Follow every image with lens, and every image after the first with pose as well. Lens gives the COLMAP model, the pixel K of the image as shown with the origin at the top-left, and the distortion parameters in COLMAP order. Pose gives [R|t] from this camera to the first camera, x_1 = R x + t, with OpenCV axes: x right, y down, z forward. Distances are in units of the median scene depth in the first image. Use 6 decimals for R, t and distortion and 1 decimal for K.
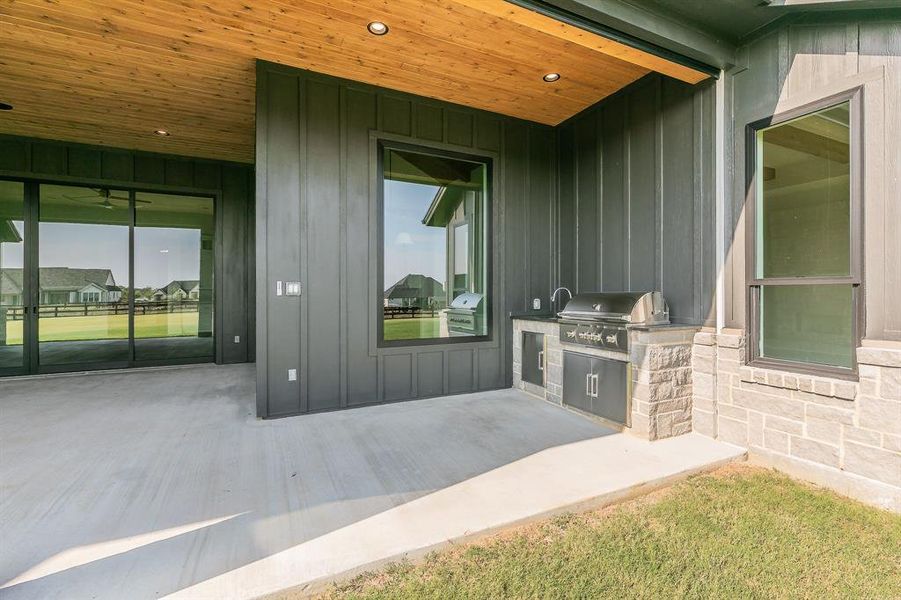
lens RADIAL K [[395.3, 0, 448.0], [0, 395.3, 293.7], [0, 0, 1]] dist [0.003194, 0.000853]
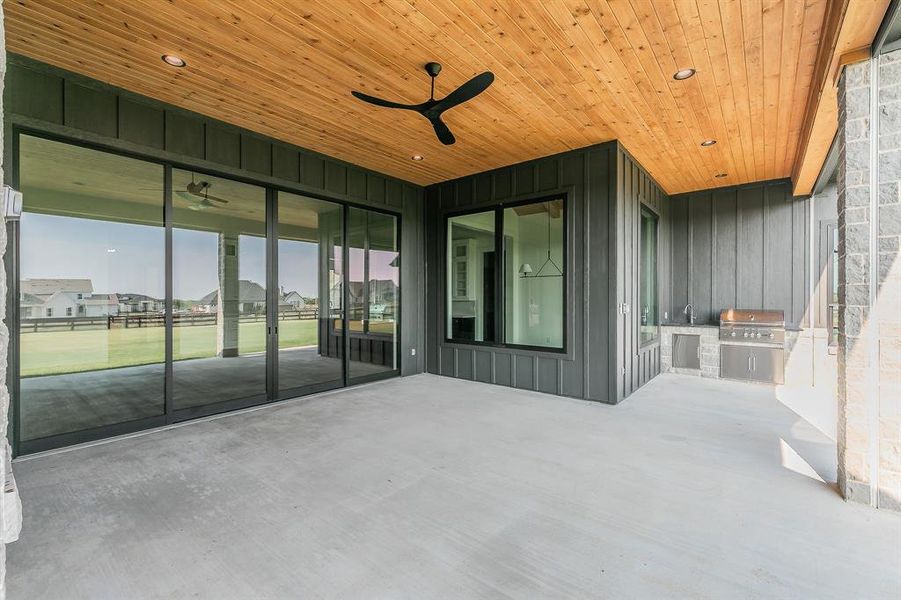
lens RADIAL K [[395.3, 0, 444.4], [0, 395.3, 301.9], [0, 0, 1]] dist [0.003194, 0.000853]
pose [[0.902516, -0.000461, 0.430656, -1.241197], [-0.003266, 0.999963, 0.007916, -0.035304], [-0.430643, -0.008550, 0.902482, 0.021716]]
